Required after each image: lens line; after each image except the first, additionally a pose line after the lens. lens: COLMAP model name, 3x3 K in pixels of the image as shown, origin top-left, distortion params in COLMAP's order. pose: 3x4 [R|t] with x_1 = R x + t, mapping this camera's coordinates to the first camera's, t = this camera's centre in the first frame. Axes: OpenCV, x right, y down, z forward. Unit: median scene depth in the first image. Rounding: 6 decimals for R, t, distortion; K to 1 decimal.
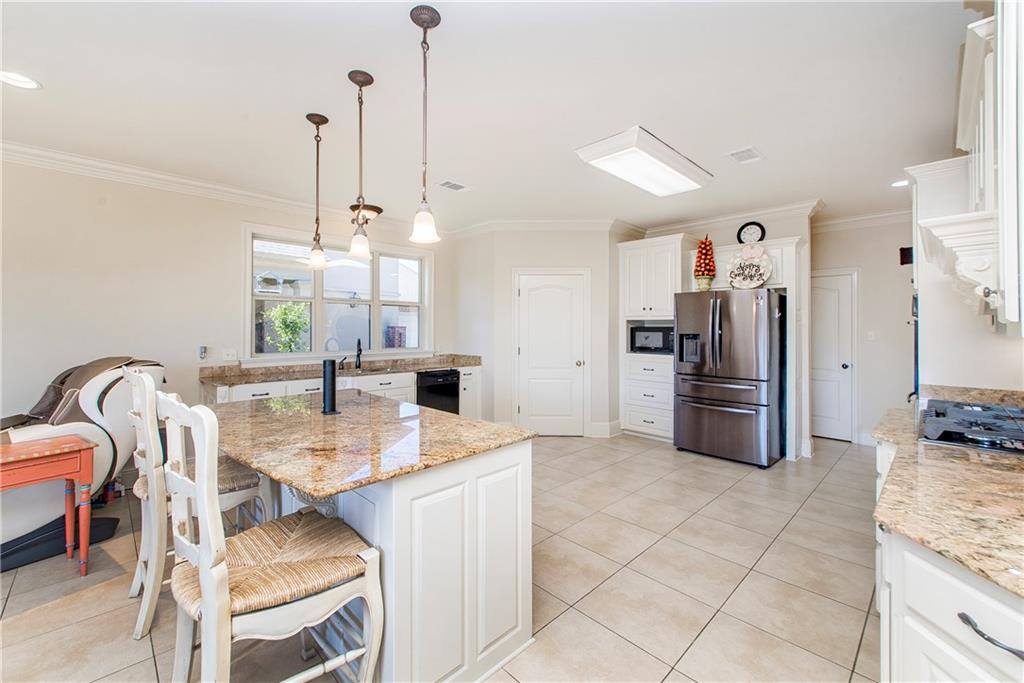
lens RADIAL K [[425.2, 0, 499.5], [0, 425.2, 323.4], [0, 0, 1]] dist [0.010662, -0.000032]
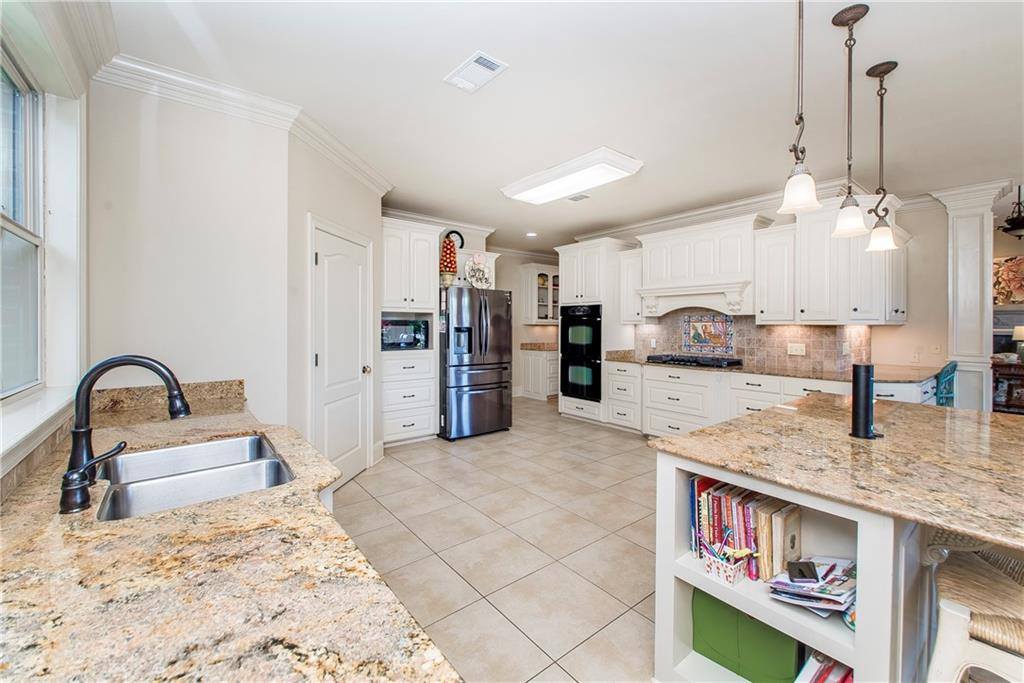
lens RADIAL K [[420.7, 0, 532.7], [0, 420.7, 325.1], [0, 0, 1]] dist [0.000284, -0.000226]
pose [[0.074638, -0.004140, 0.997202, -0.569824], [-0.011510, 0.999921, 0.005012, 0.012596], [-0.997144, -0.011852, 0.074585, 0.741143]]
